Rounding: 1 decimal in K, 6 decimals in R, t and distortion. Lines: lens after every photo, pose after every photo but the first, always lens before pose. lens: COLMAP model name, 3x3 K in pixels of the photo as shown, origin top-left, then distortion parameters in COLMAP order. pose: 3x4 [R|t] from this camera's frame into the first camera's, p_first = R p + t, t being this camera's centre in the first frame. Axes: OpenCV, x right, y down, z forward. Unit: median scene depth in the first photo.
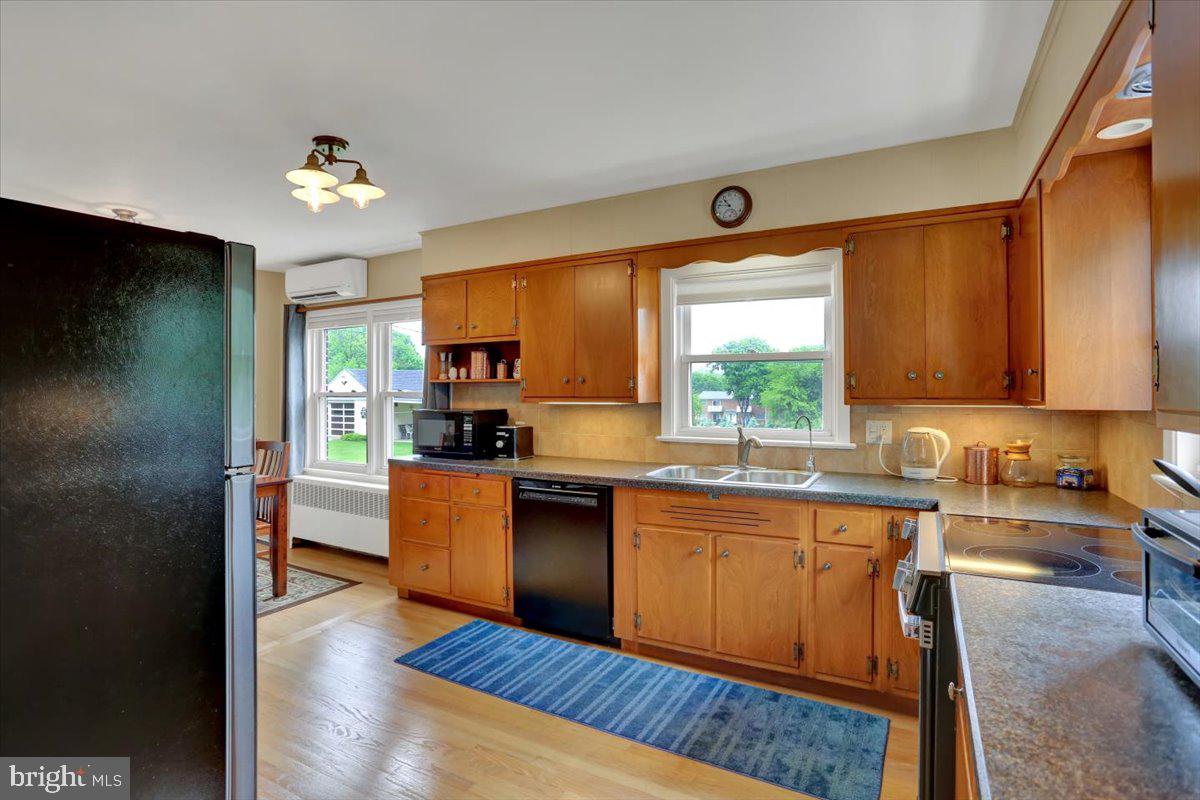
lens RADIAL K [[604.8, 0, 599.2], [0, 604.8, 391.3], [0, 0, 1]] dist [-0.050947, 0.004177]
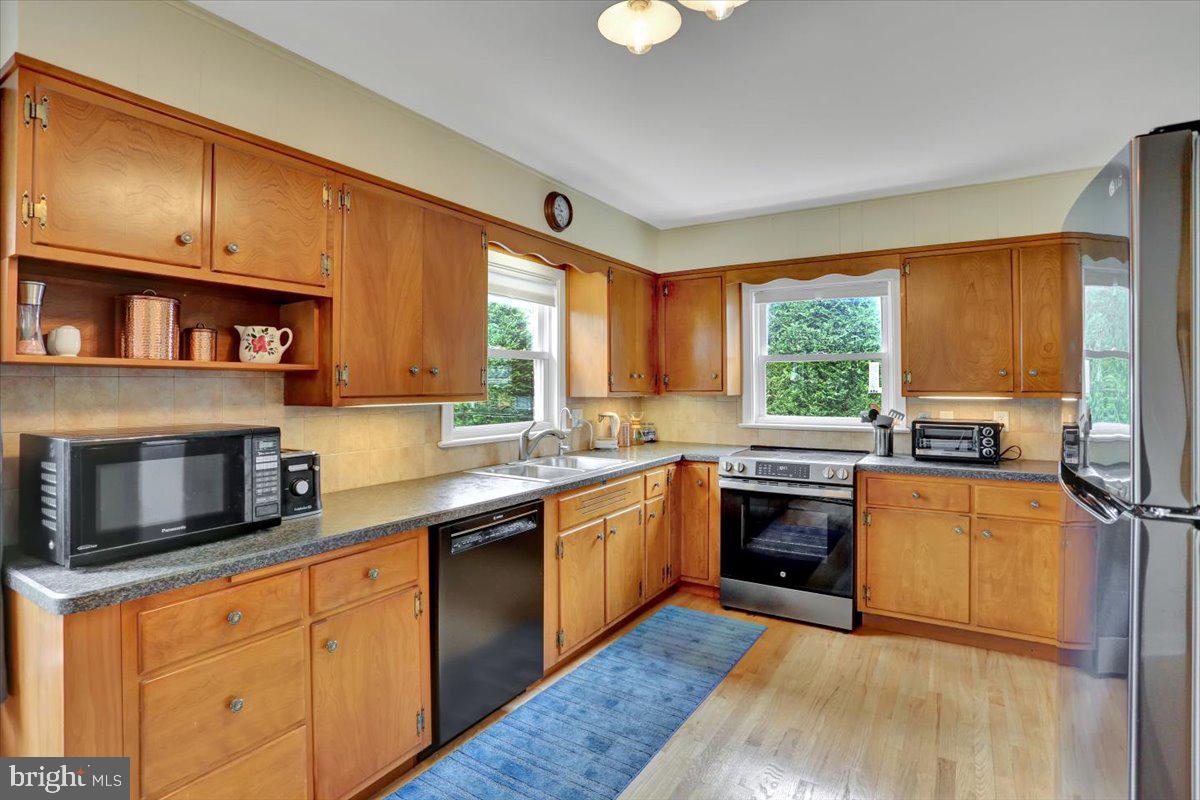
lens RADIAL K [[613.2, 0, 583.7], [0, 613.2, 378.9], [0, 0, 1]] dist [-0.018965, -0.000103]
pose [[0.061781, 0.011131, 0.998028, -0.643971], [-0.000569, 0.999938, -0.011118, -0.001669], [-0.998090, 0.000119, 0.061783, 0.678229]]
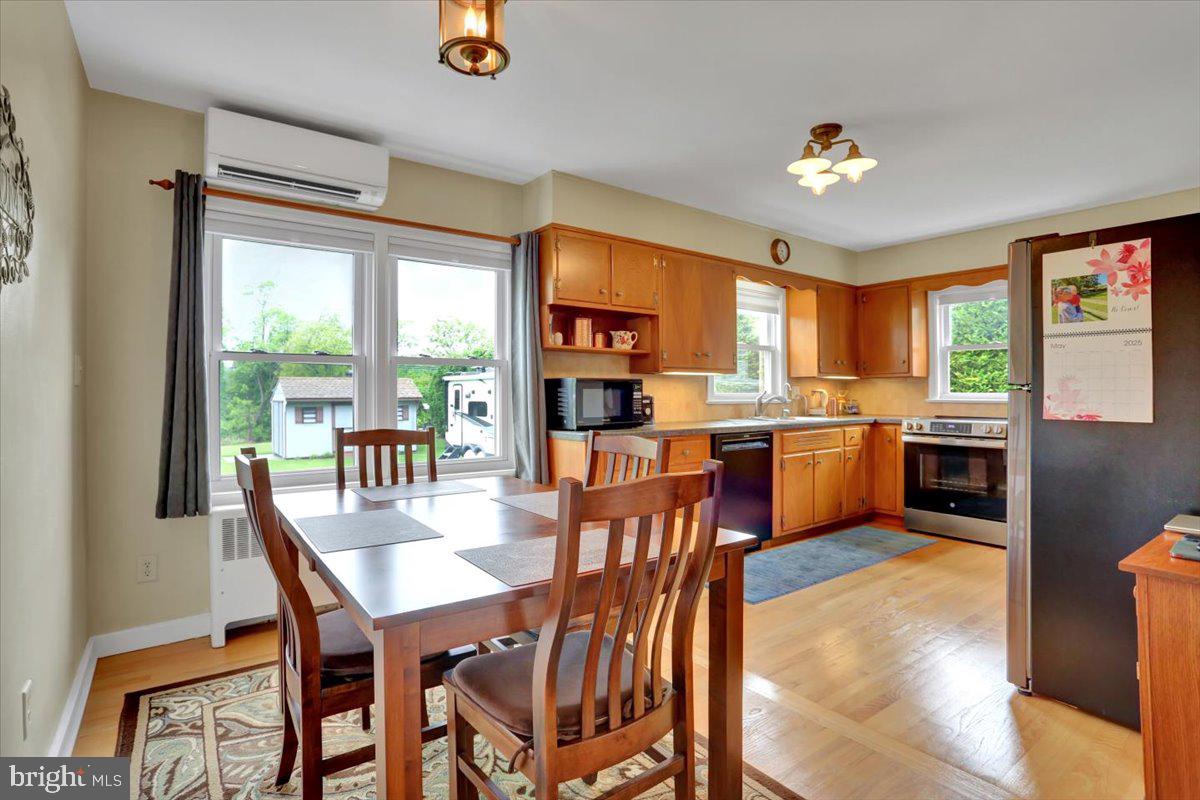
lens RADIAL K [[604.8, 0, 604.1], [0, 604.8, 385.2], [0, 0, 1]] dist [-0.050947, 0.004177]
pose [[0.379330, 0.012067, 0.925183, -1.094685], [0.000961, 0.999909, -0.013435, 0.052700], [-0.925261, 0.005986, 0.379284, 0.632604]]
